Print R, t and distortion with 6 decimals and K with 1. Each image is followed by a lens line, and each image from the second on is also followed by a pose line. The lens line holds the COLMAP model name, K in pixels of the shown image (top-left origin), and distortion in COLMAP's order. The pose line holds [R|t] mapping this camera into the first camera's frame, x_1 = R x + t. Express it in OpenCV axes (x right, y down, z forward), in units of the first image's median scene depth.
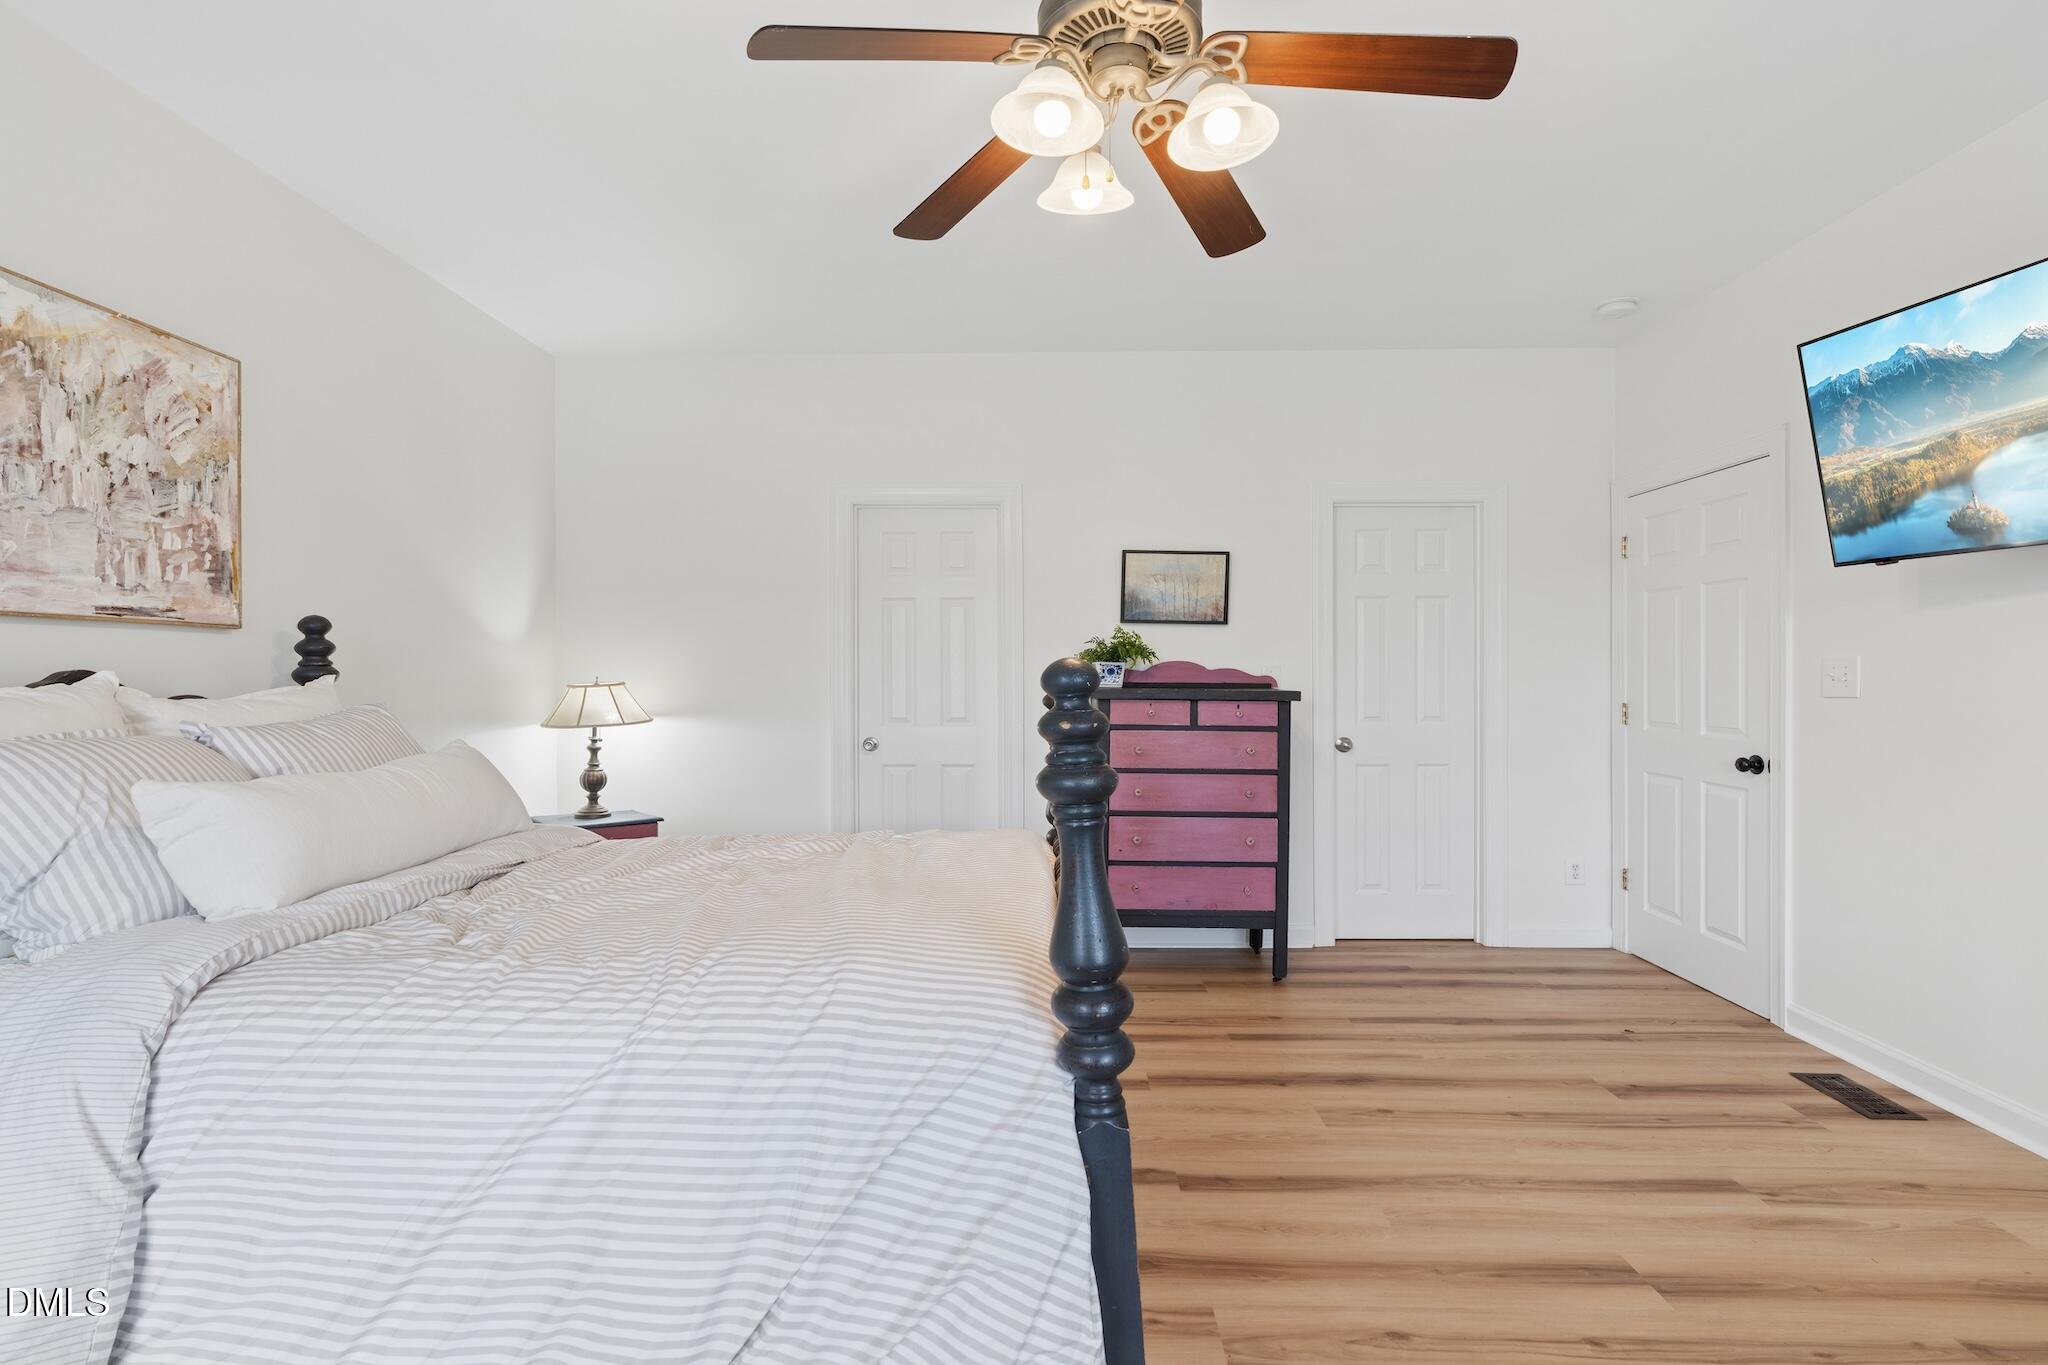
lens RADIAL K [[1030.6, 0, 1021.4], [0, 1030.6, 679.7], [0, 0, 1]] dist [-0.001120, 0.000239]
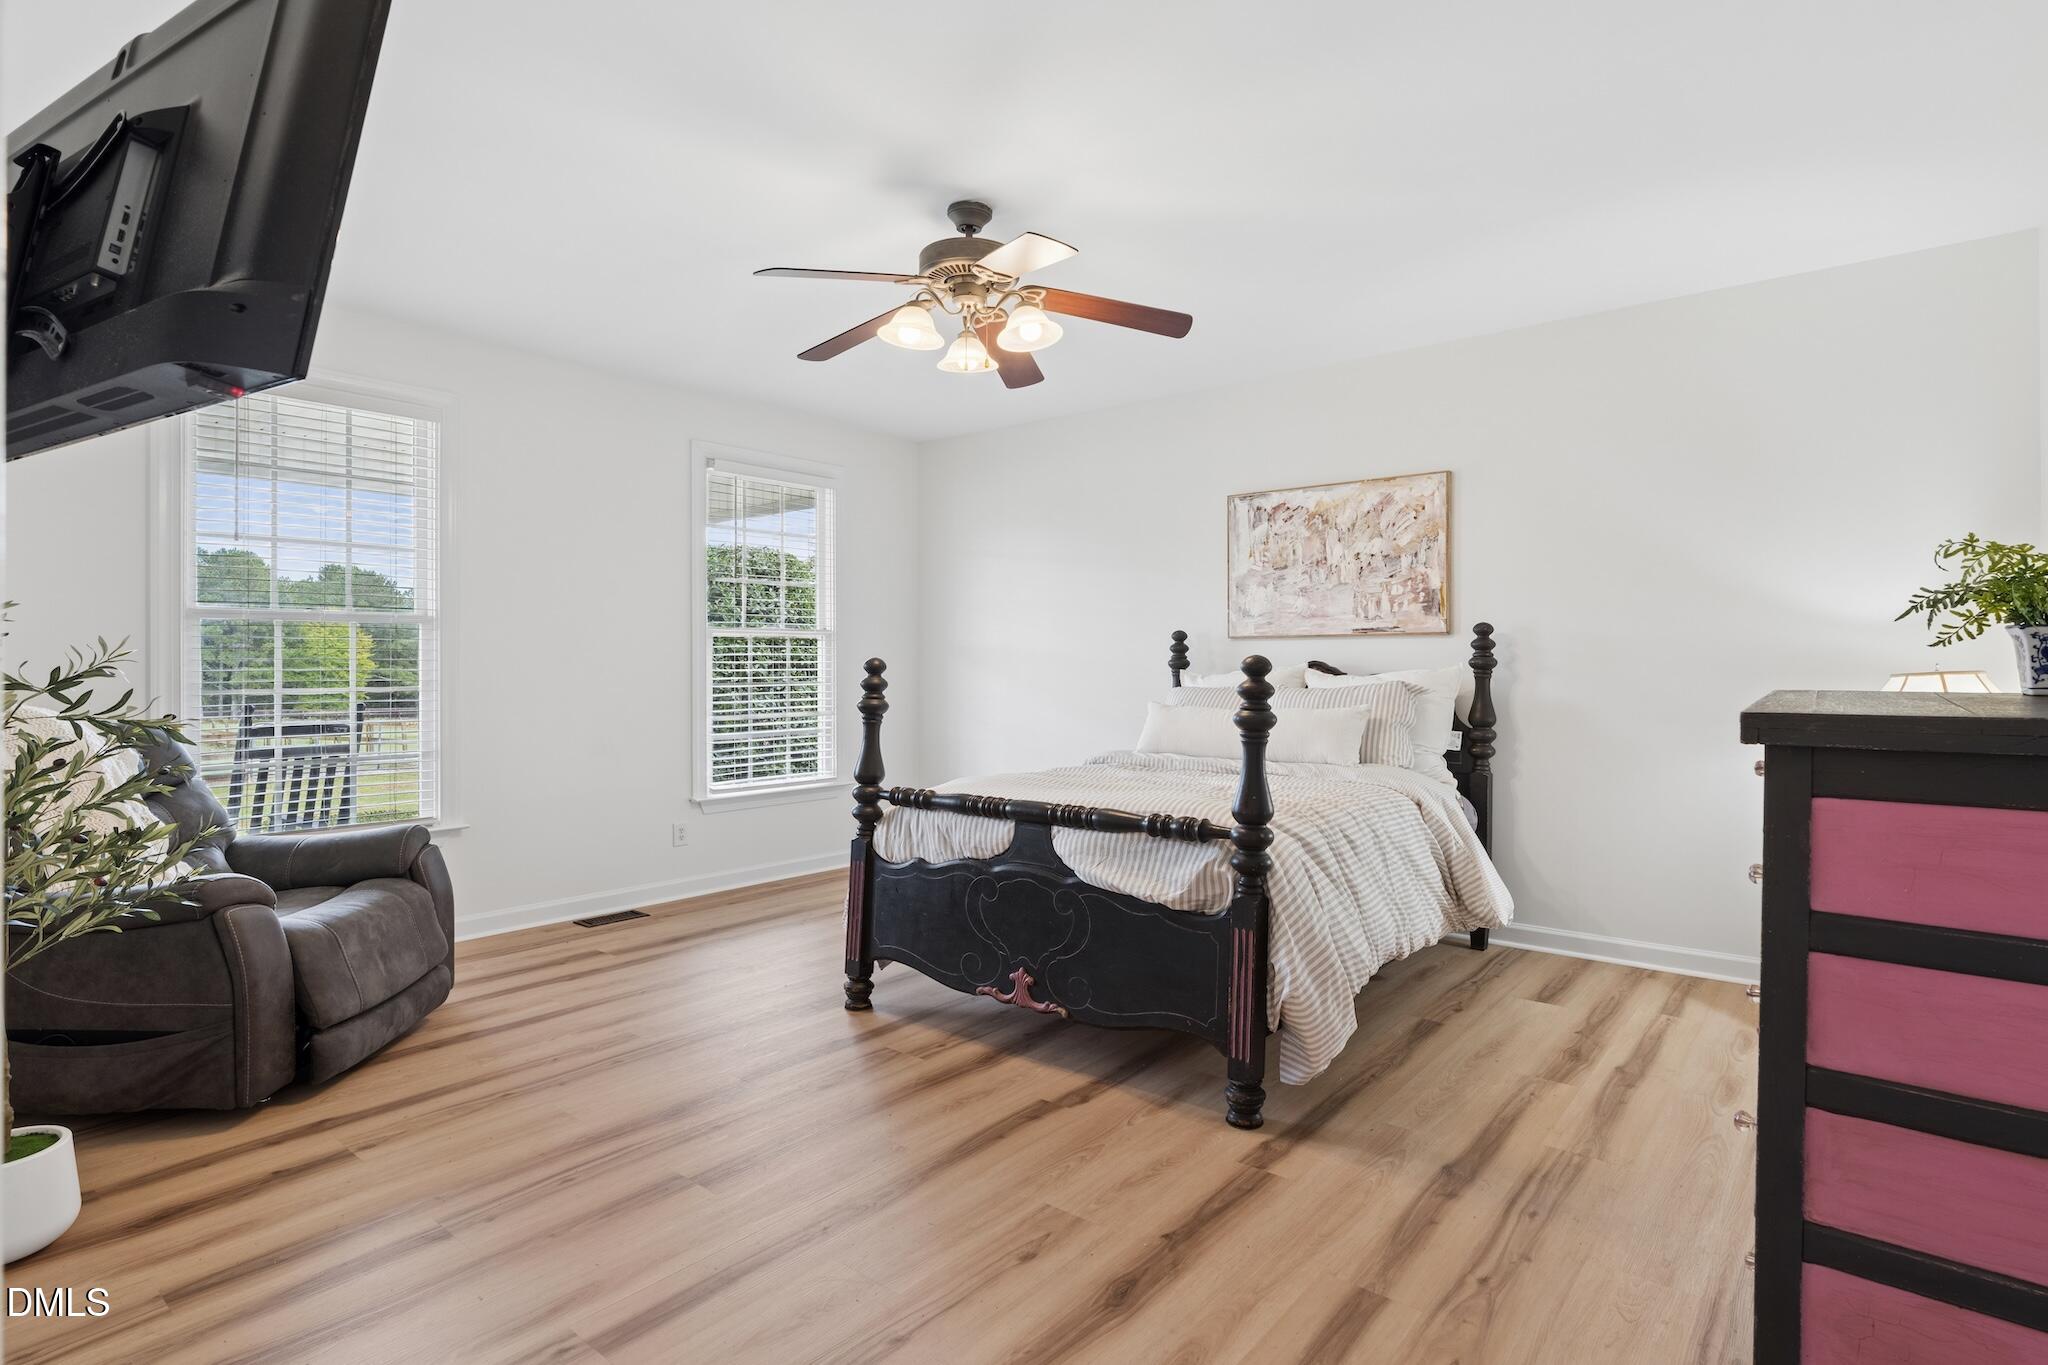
lens RADIAL K [[1030.6, 0, 1021.4], [0, 1030.6, 679.7], [0, 0, 1]] dist [-0.001120, 0.000239]
pose [[-0.616077, 0.011670, -0.787599, 1.059003], [-0.003558, 0.999839, 0.017599, -0.004365], [0.787678, 0.013645, -0.615936, 1.647583]]
